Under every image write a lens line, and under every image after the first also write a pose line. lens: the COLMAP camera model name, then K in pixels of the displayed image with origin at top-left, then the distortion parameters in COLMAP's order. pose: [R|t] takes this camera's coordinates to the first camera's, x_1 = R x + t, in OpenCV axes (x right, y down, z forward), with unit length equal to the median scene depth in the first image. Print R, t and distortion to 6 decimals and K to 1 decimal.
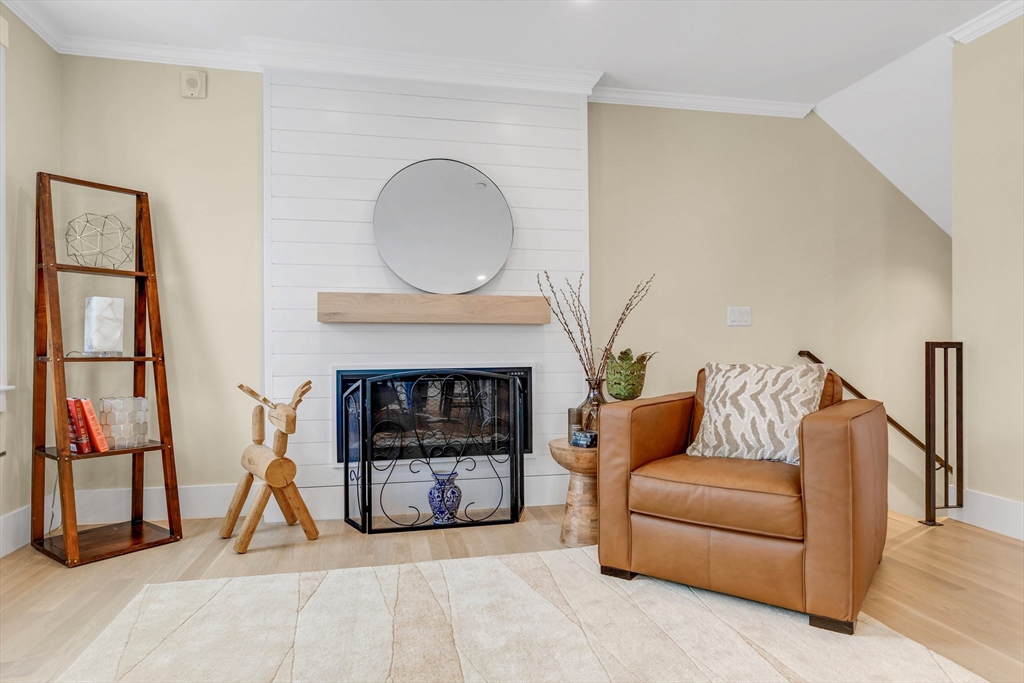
lens RADIAL K [[593.0, 0, 514.5], [0, 593.0, 340.2], [0, 0, 1]] dist [-0.002488, 0.000406]
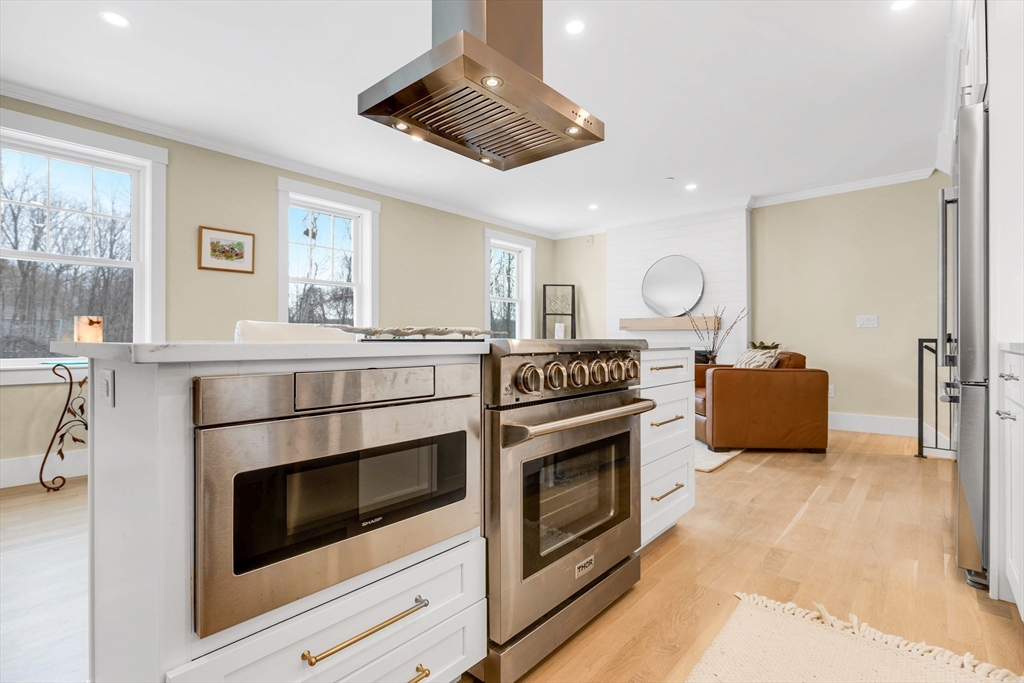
lens RADIAL K [[475.5, 0, 514.8], [0, 475.5, 339.2], [0, 0, 1]] dist [0.003336, 0.000019]
pose [[0.587645, 0.002475, -0.809115, 1.087185], [0.002660, 0.999984, 0.004991, -0.004132], [0.809115, -0.005085, 0.587629, -0.580099]]
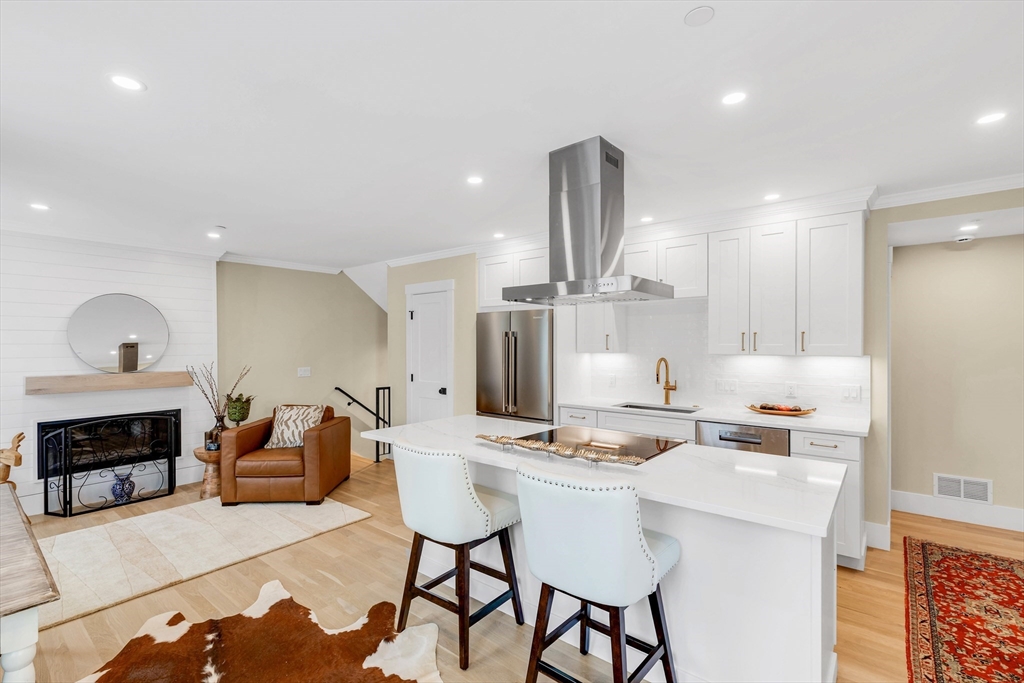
lens RADIAL K [[475.5, 0, 494.7], [0, 475.5, 343.0], [0, 0, 1]] dist [0.003336, 0.000019]
pose [[0.800249, -0.000721, 0.599667, -0.088048], [-0.005305, 0.999952, 0.008282, -0.199939], [-0.599644, -0.009809, 0.800207, -0.858798]]
